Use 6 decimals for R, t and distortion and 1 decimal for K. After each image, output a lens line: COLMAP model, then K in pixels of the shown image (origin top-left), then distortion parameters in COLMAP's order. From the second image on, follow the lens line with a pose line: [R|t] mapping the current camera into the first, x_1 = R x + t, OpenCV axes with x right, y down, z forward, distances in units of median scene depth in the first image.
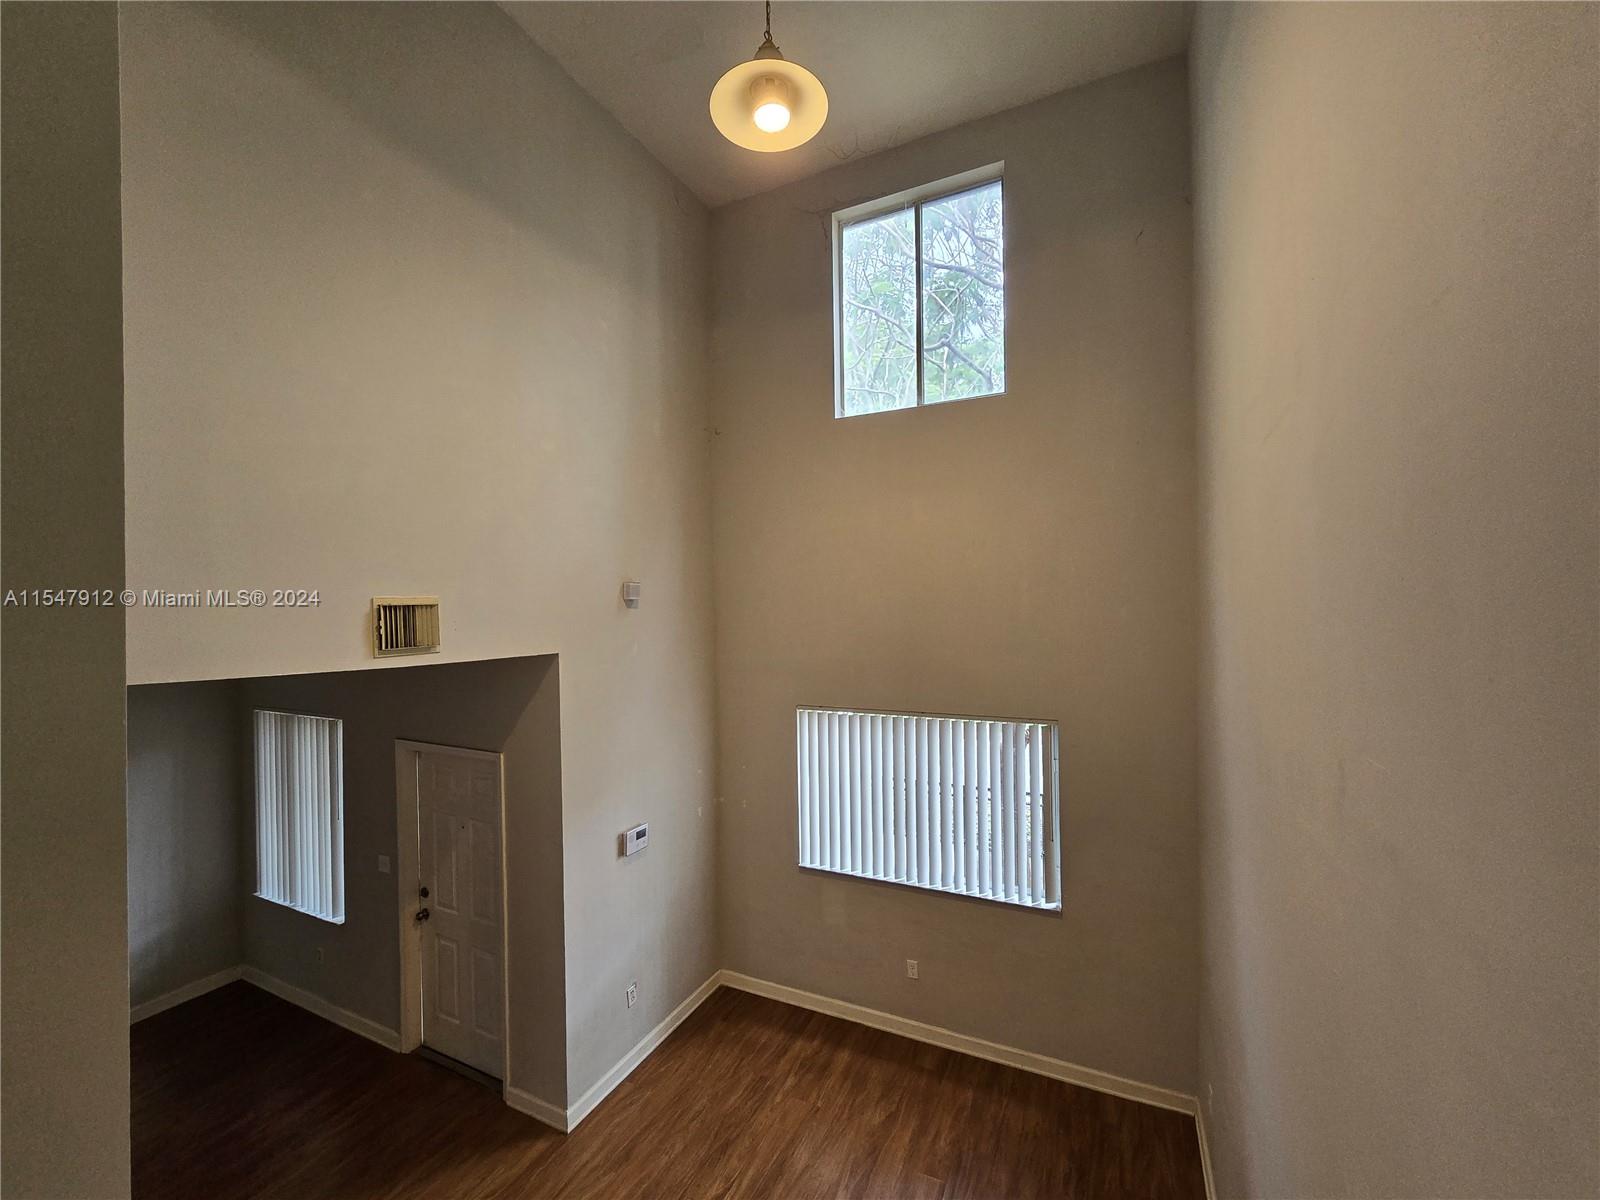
lens RADIAL K [[655.5, 0, 791.4], [0, 655.5, 602.2], [0, 0, 1]] dist [-0.001634, 0.000000]
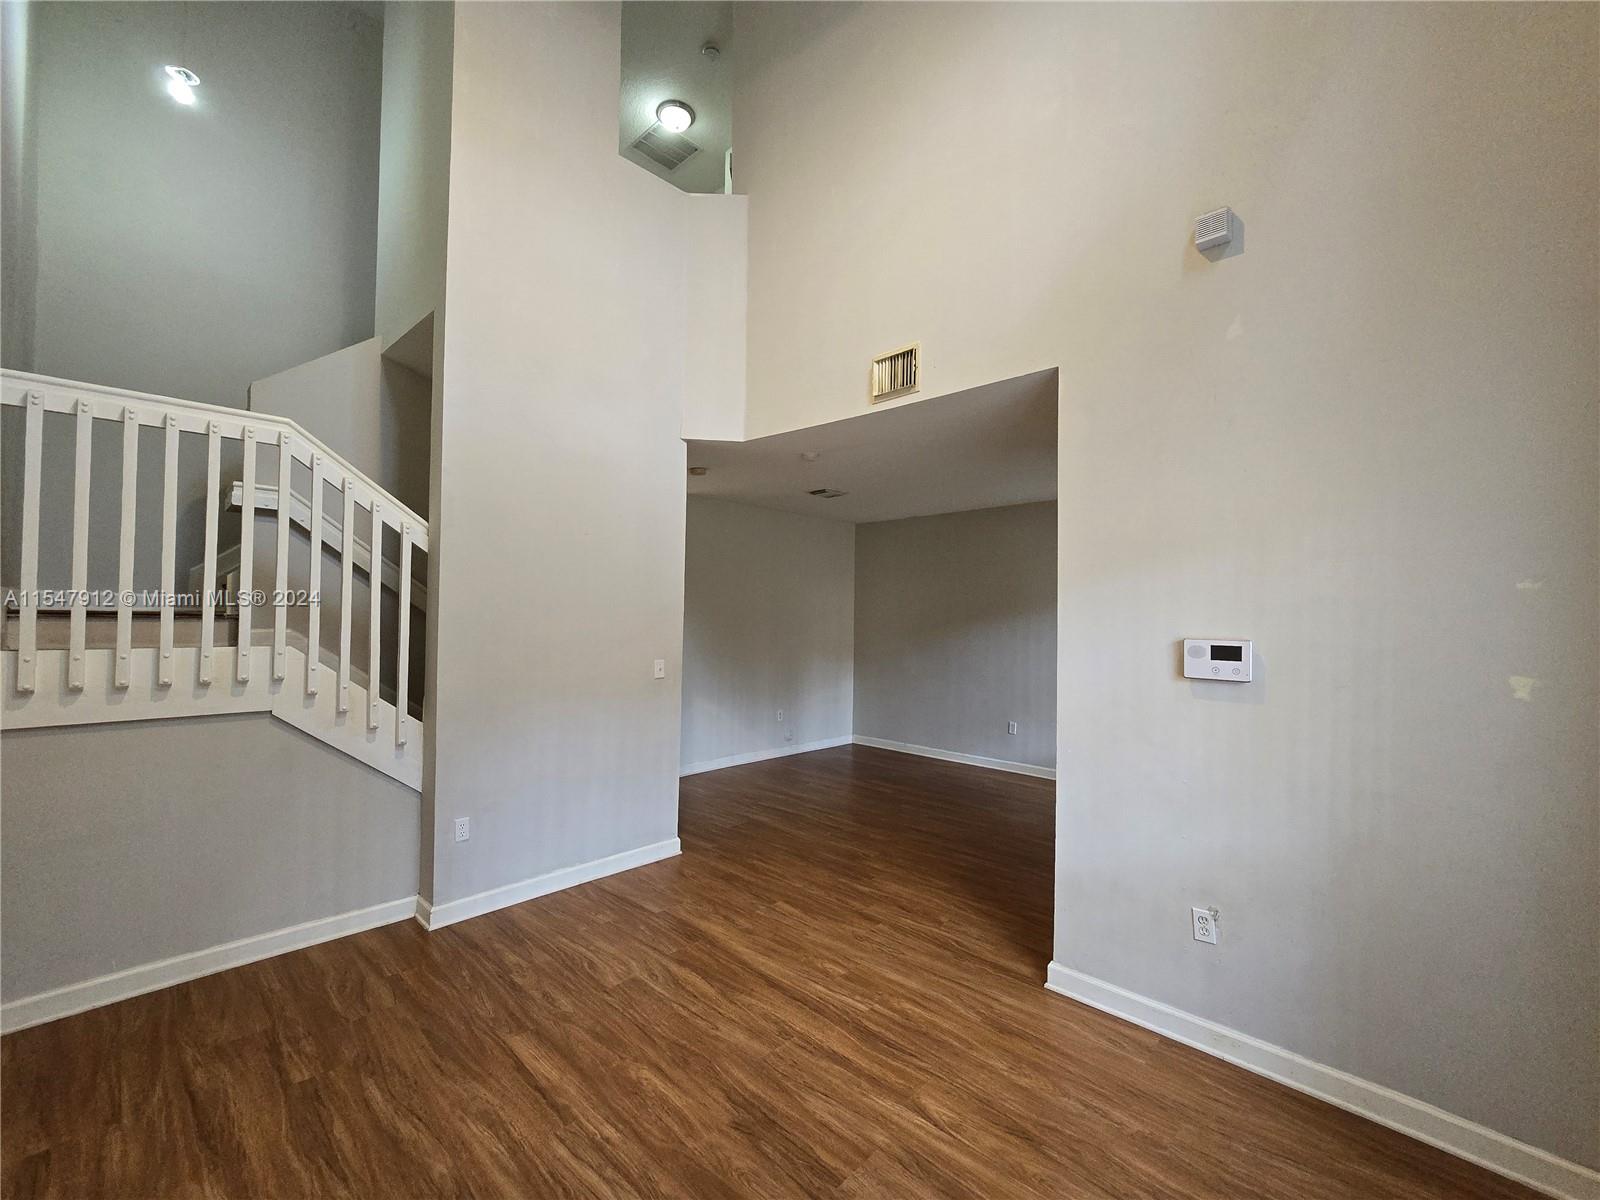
lens RADIAL K [[655.5, 0, 797.3], [0, 655.5, 606.5], [0, 0, 1]] dist [-0.001634, 0.000000]
pose [[-0.300337, -0.002156, -0.953831, 0.493609], [-0.003946, 0.999992, -0.001018, 0.377785], [0.953825, 0.003459, -0.300343, 0.979675]]
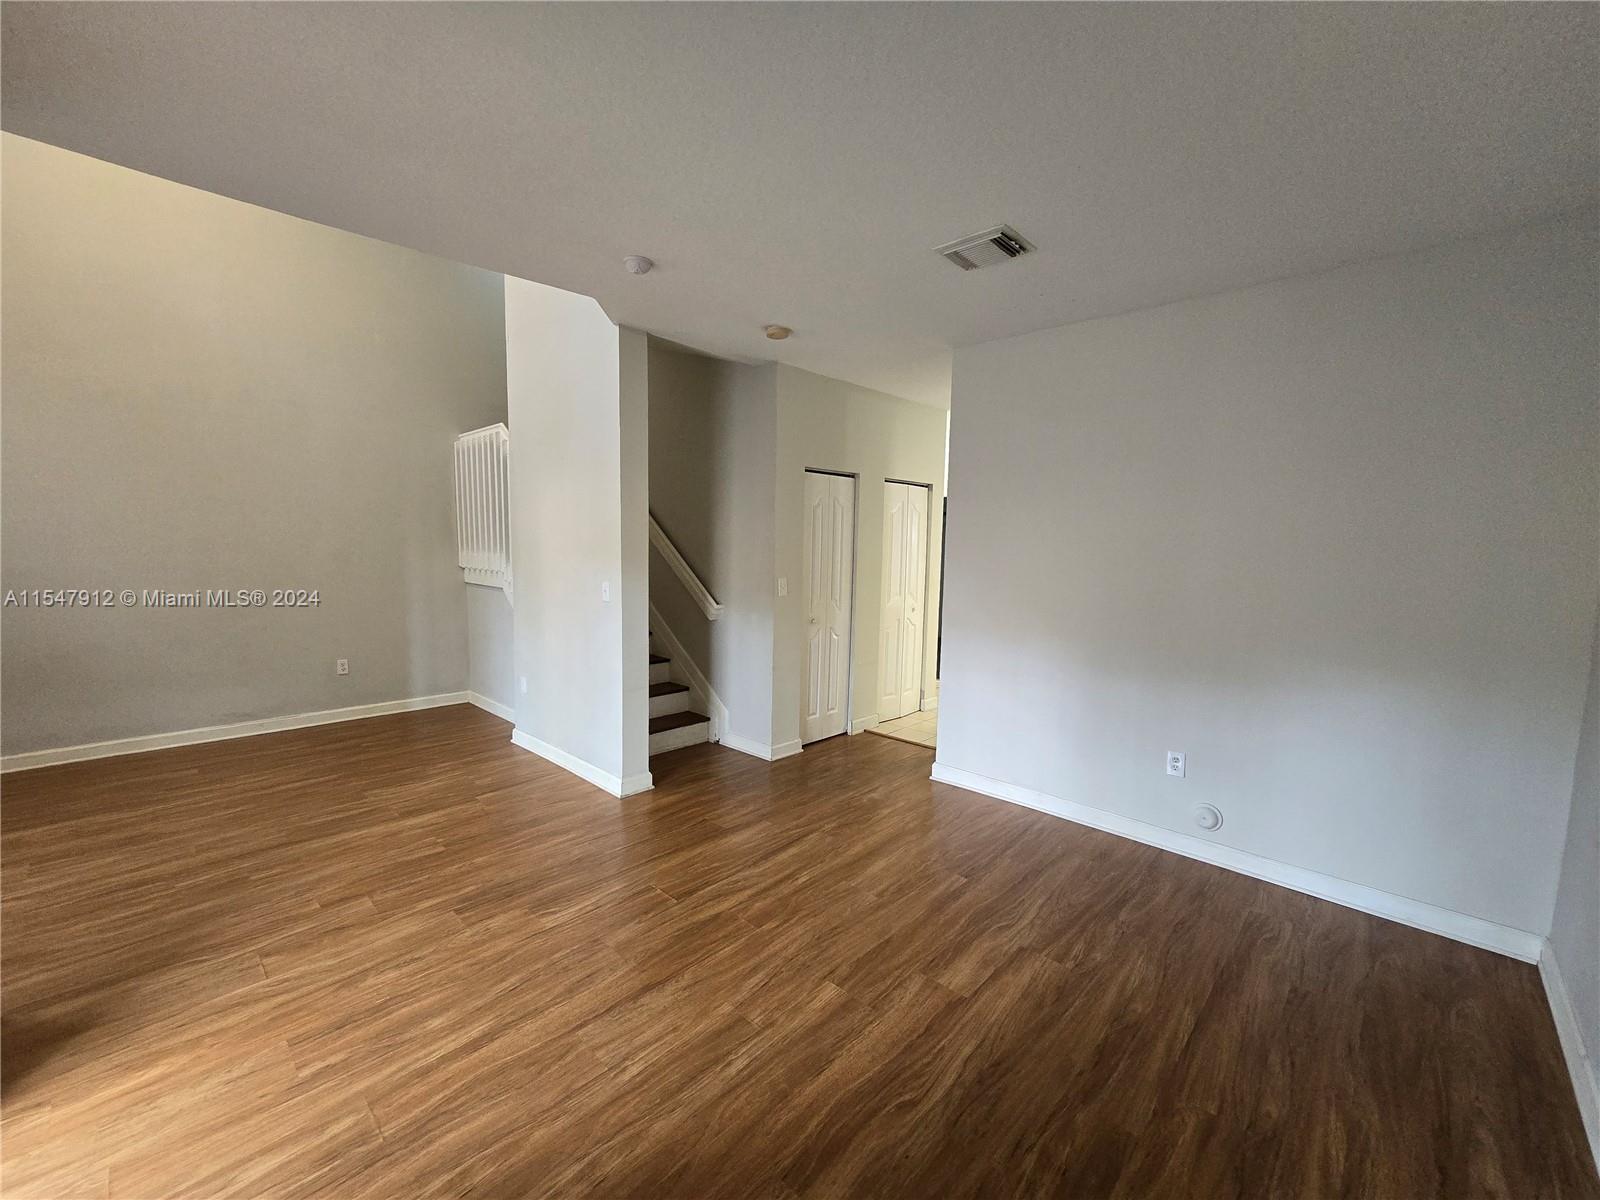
lens RADIAL K [[655.5, 0, 795.9], [0, 655.5, 604.2], [0, 0, 1]] dist [-0.001634, 0.000000]
pose [[-0.954051, -0.030393, 0.298099, -1.175658], [-0.006091, 0.996604, 0.082116, 0.417305], [-0.299583, 0.076528, -0.950996, 1.339826]]
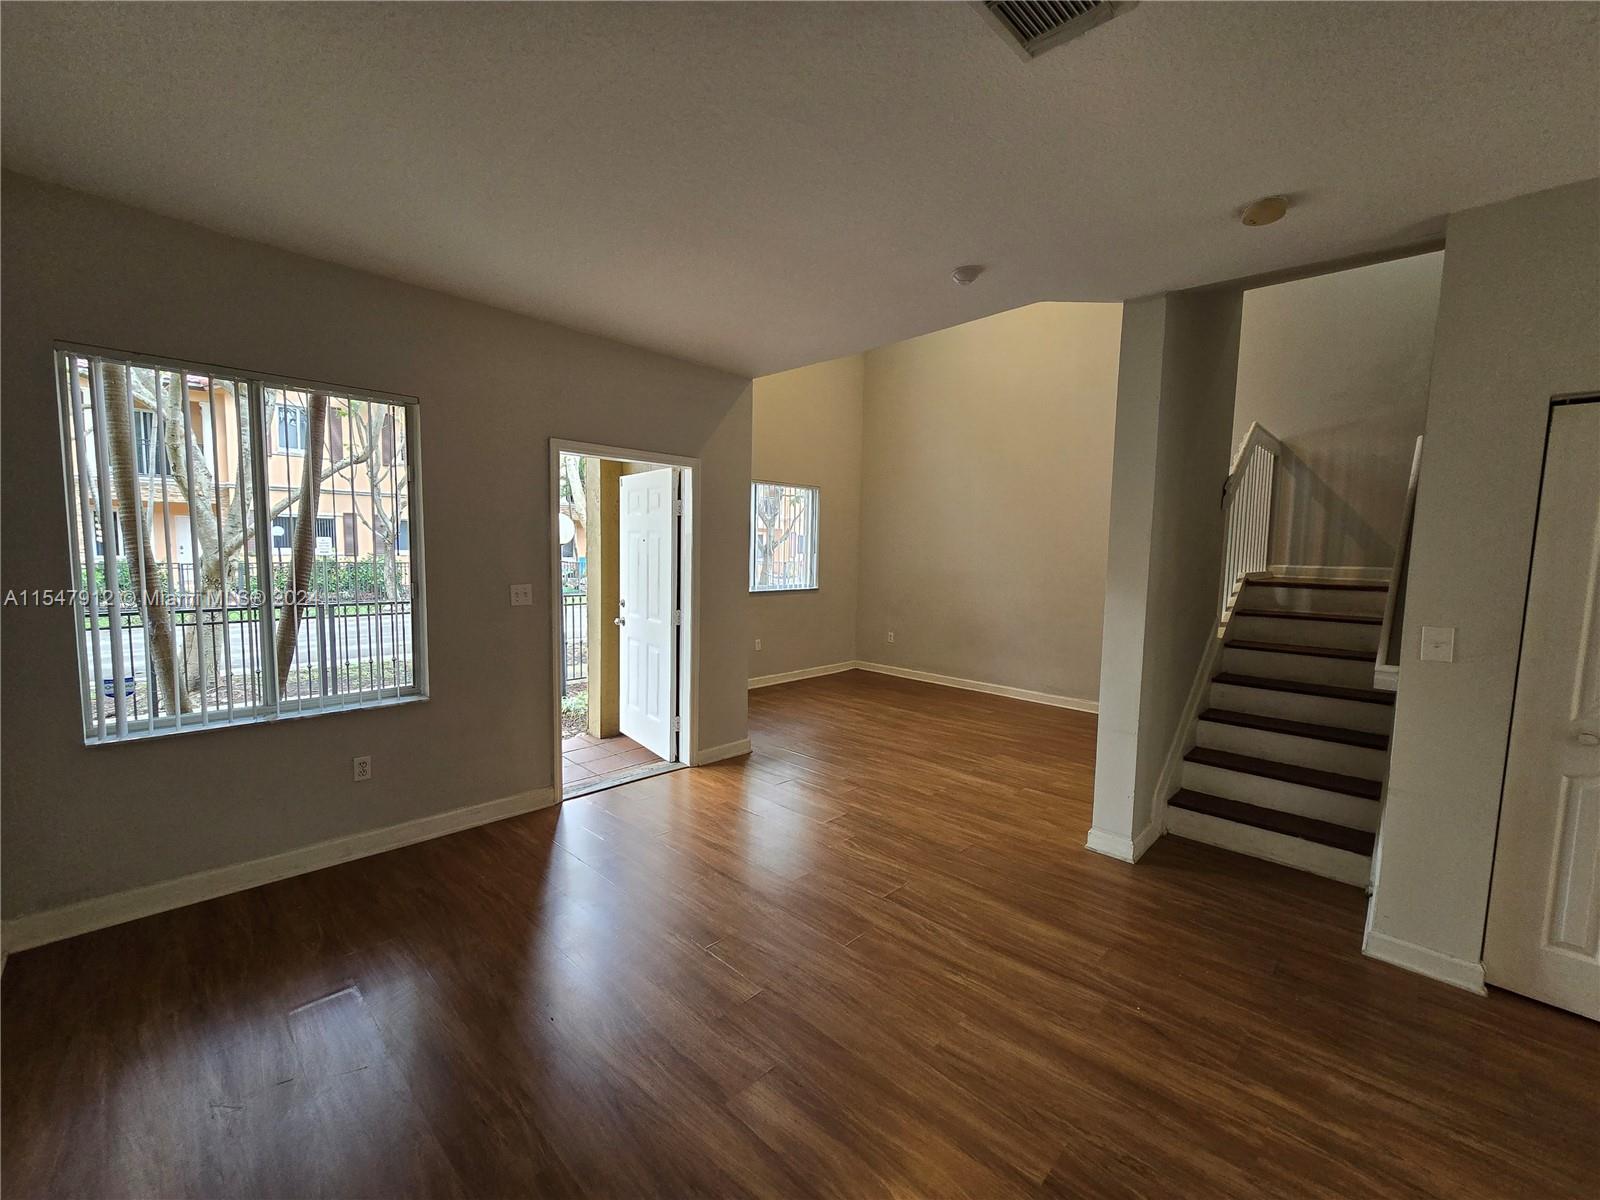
lens RADIAL K [[655.5, 0, 792.3], [0, 655.5, 603.8], [0, 0, 1]] dist [-0.001634, 0.000000]
pose [[0.311754, -0.062003, 0.948138, -1.588207], [-0.031785, 0.996630, 0.075625, 0.420692], [-0.949631, -0.053713, 0.308732, 0.547755]]
